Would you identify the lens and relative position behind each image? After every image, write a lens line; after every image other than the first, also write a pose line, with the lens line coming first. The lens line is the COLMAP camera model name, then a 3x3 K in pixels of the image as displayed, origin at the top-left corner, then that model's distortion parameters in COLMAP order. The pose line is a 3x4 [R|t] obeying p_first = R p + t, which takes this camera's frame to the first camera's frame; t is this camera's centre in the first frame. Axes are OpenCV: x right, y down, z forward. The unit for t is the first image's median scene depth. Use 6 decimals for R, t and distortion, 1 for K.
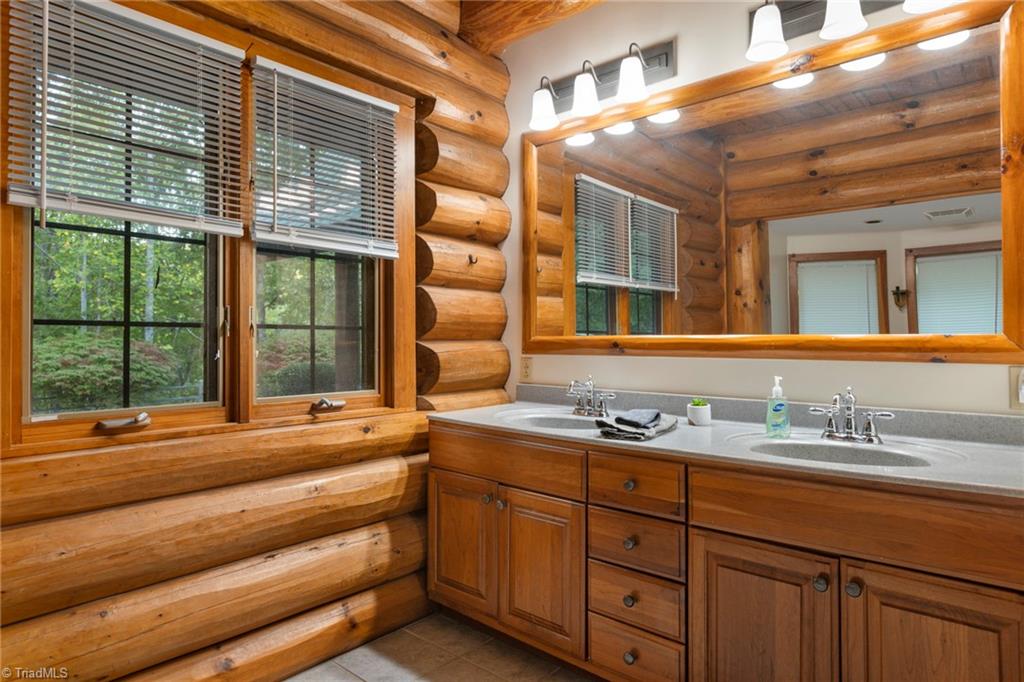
lens RADIAL K [[600.8, 0, 512.0], [0, 600.8, 341.0], [0, 0, 1]] dist [-0.001440, -0.000064]
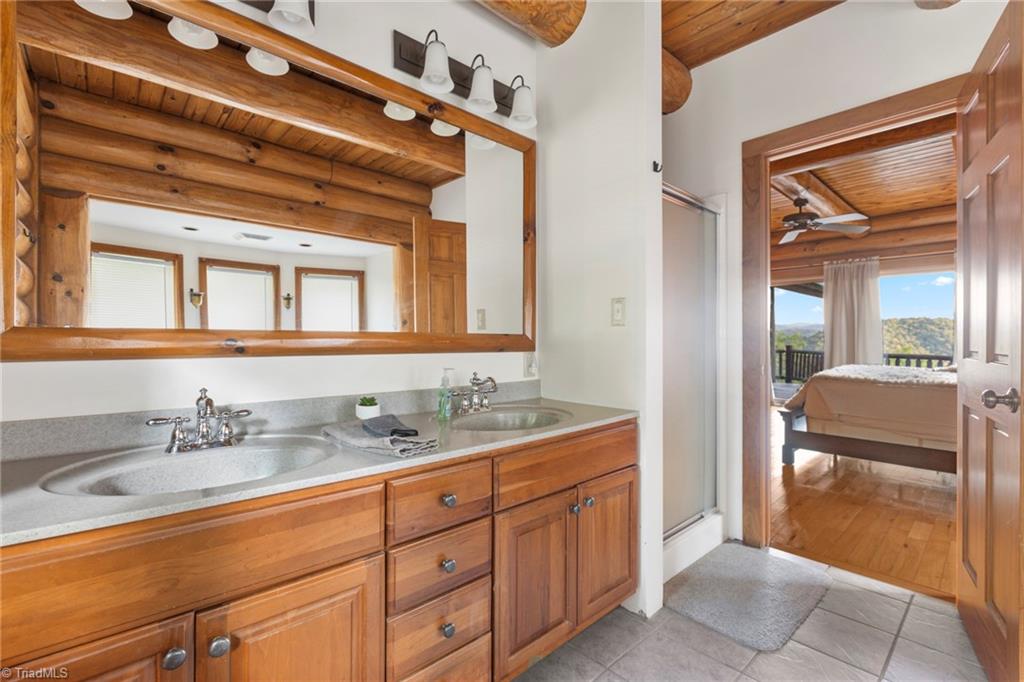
lens RADIAL K [[458.5, 0, 512.0], [0, 458.5, 341.0], [0, 0, 1]] dist [0.011216, -0.000330]
pose [[0.113879, -0.007820, 0.993464, -0.418328], [-0.003384, 0.999960, 0.008260, -0.003694], [-0.993489, -0.004303, 0.113848, 0.727237]]
